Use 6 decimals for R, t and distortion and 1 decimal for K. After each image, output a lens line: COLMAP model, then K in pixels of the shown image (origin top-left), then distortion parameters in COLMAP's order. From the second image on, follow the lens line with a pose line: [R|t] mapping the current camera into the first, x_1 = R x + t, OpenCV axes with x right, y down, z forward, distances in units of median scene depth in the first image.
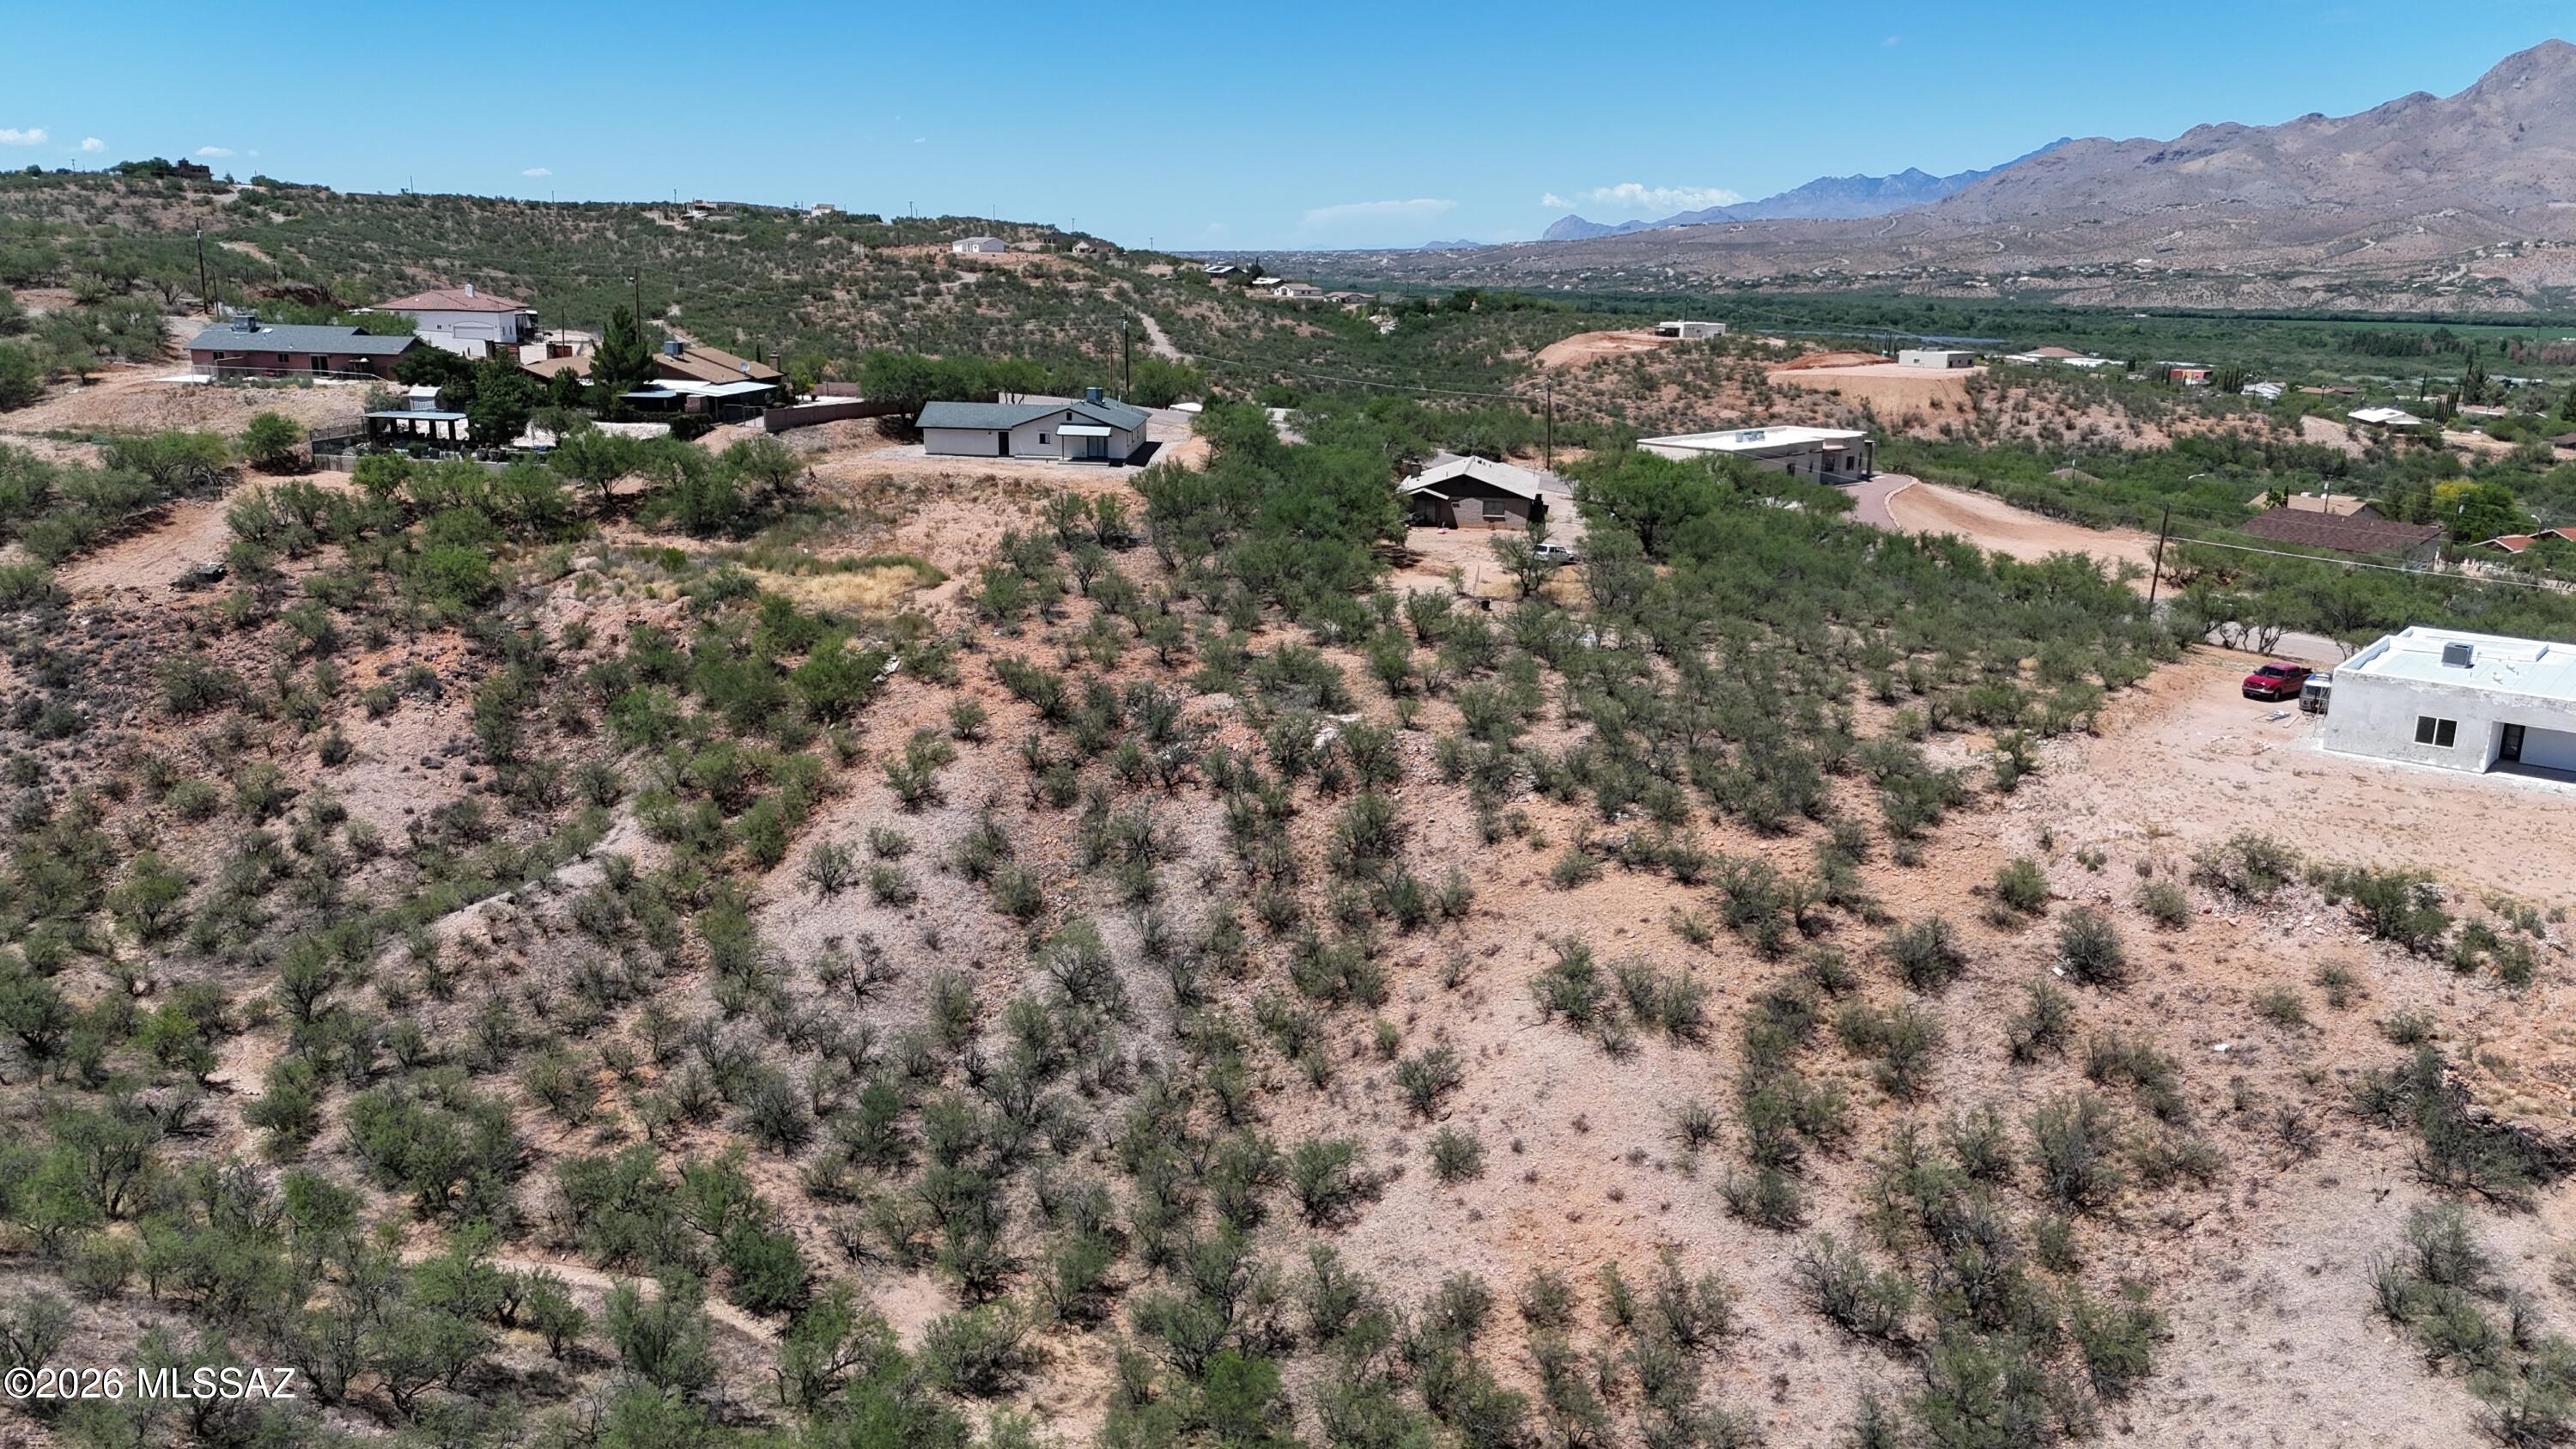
lens RADIAL K [[1888.5, 0, 1297.3], [0, 1888.5, 731.3], [0, 0, 1]] dist [0.058113, -0.044094]
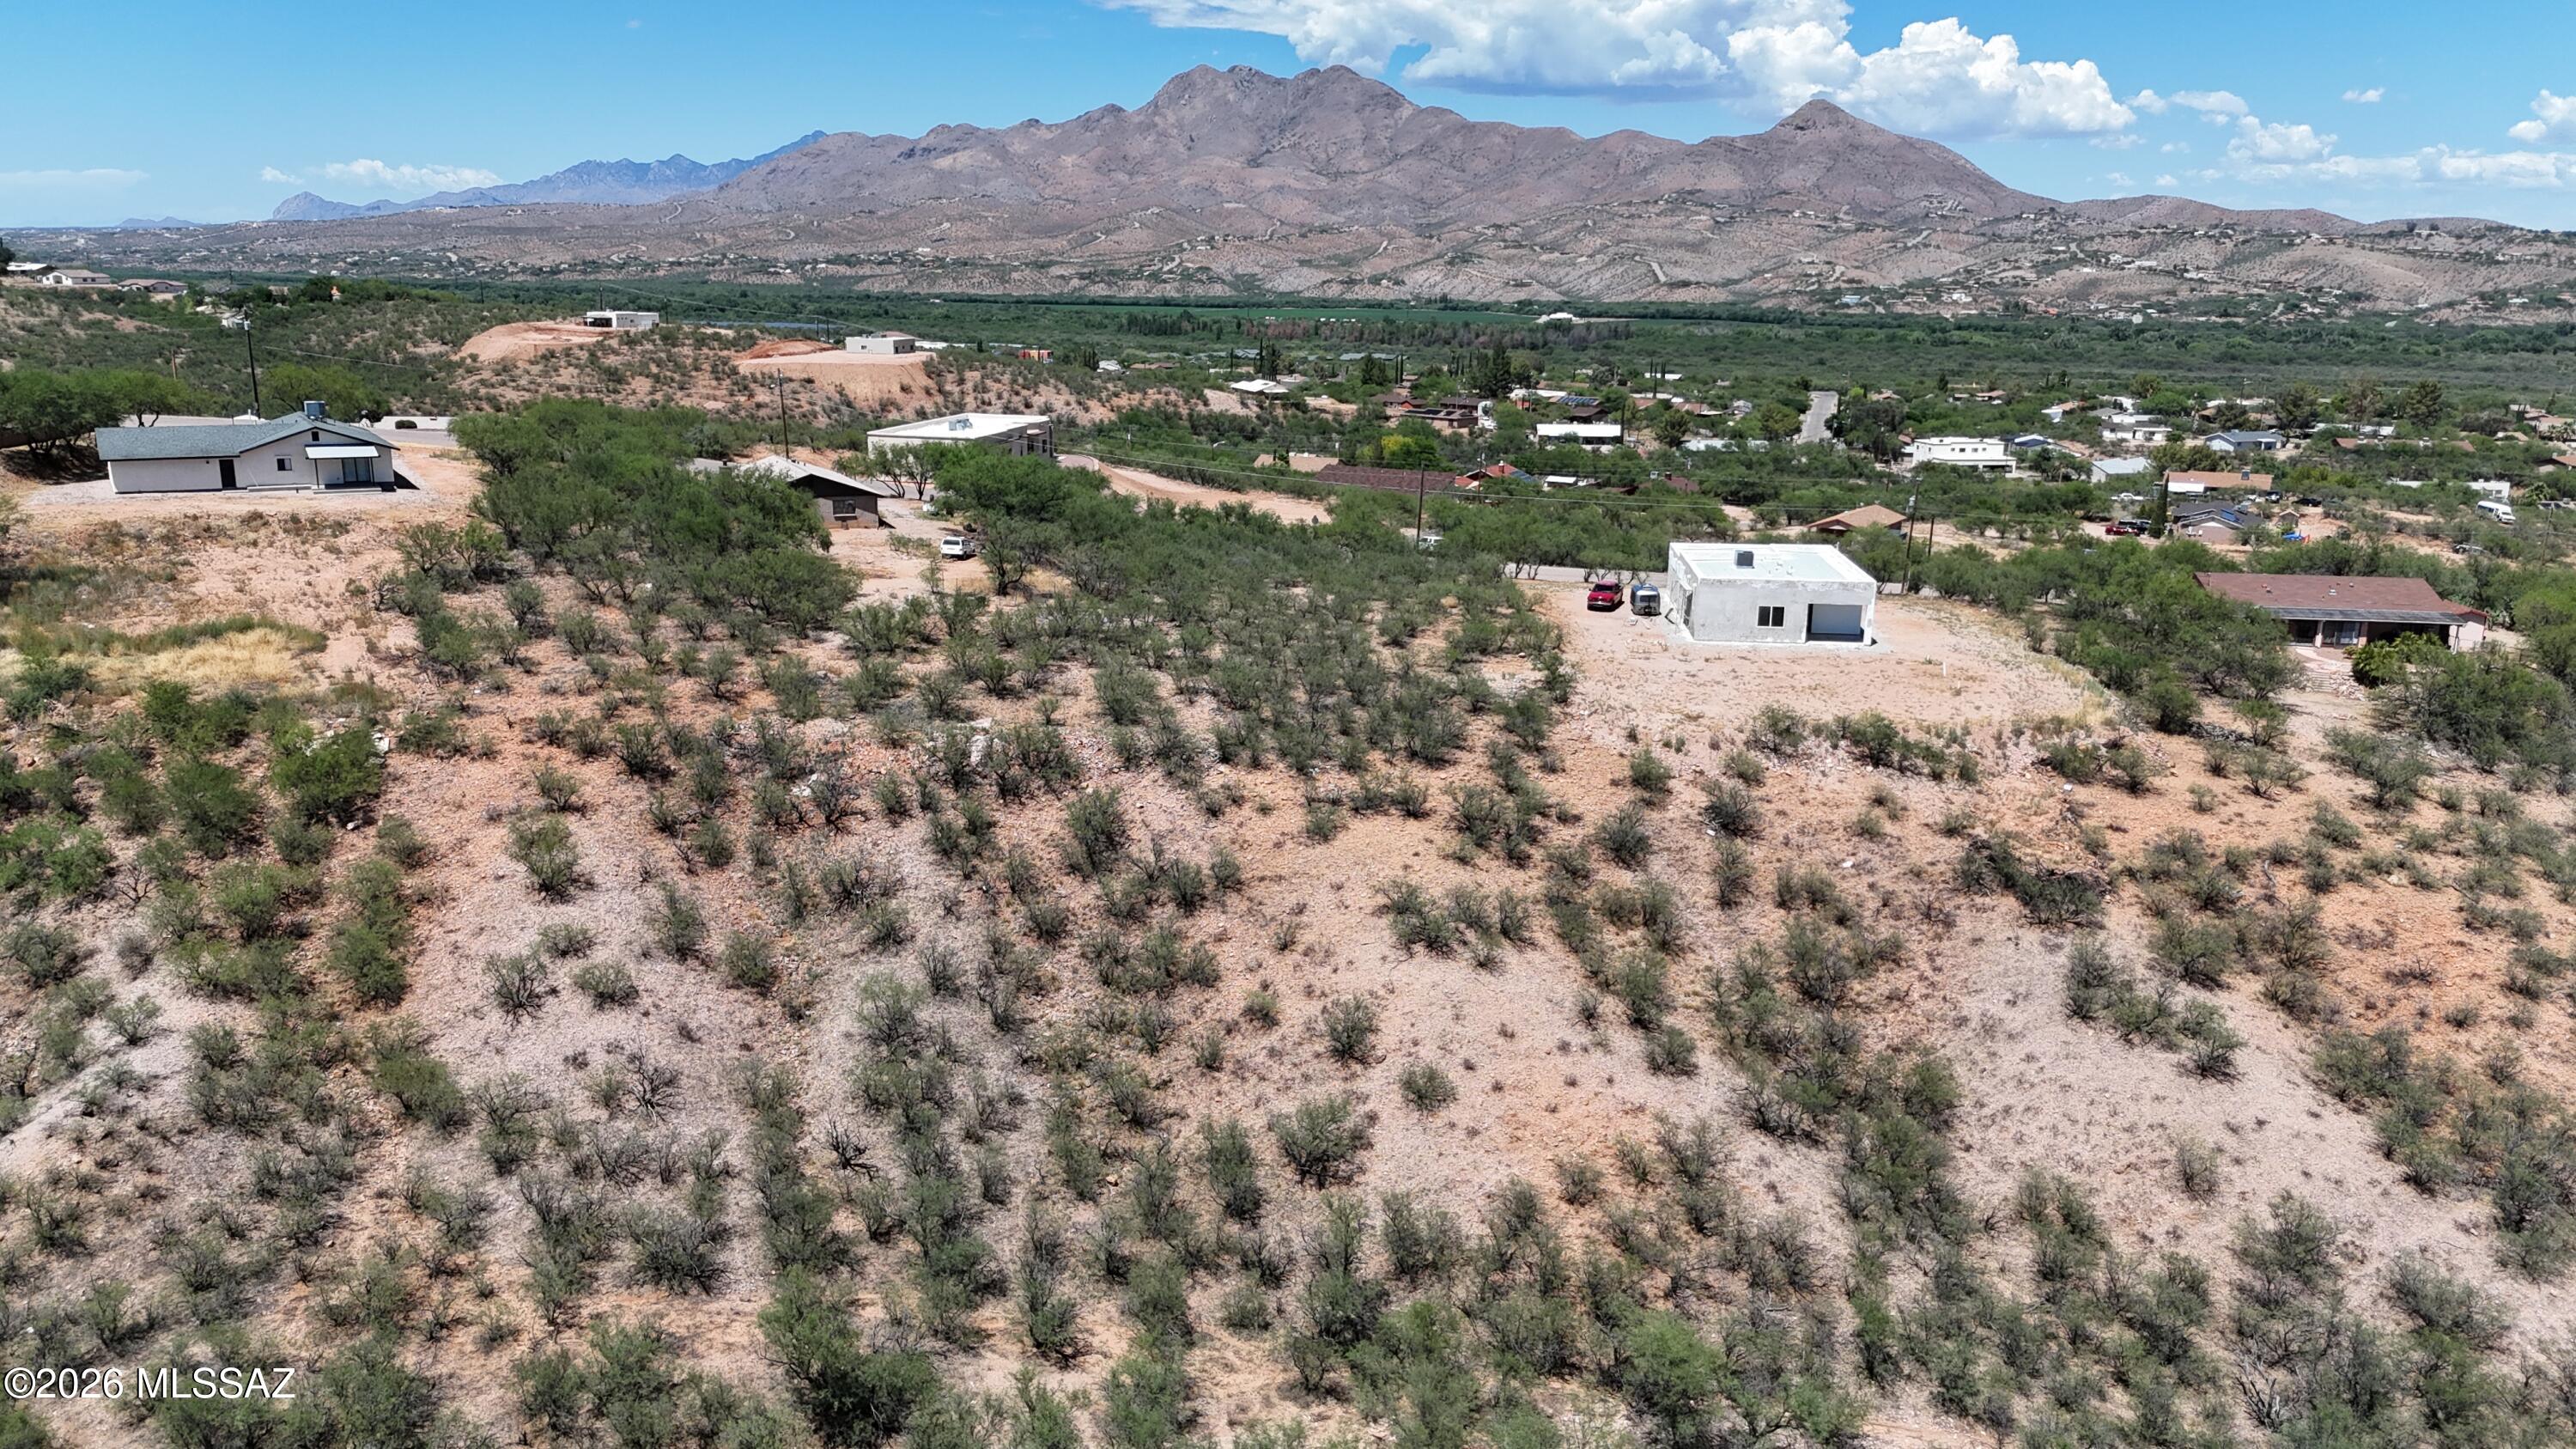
lens RADIAL K [[1888.5, 0, 1305.9], [0, 1888.5, 733.5], [0, 0, 1]] dist [0.058113, -0.044094]
pose [[0.822256, -0.142014, 0.551115, -0.198669], [0.137745, 0.989235, 0.049398, -0.014417], [-0.552197, 0.035296, 0.832966, 0.047019]]
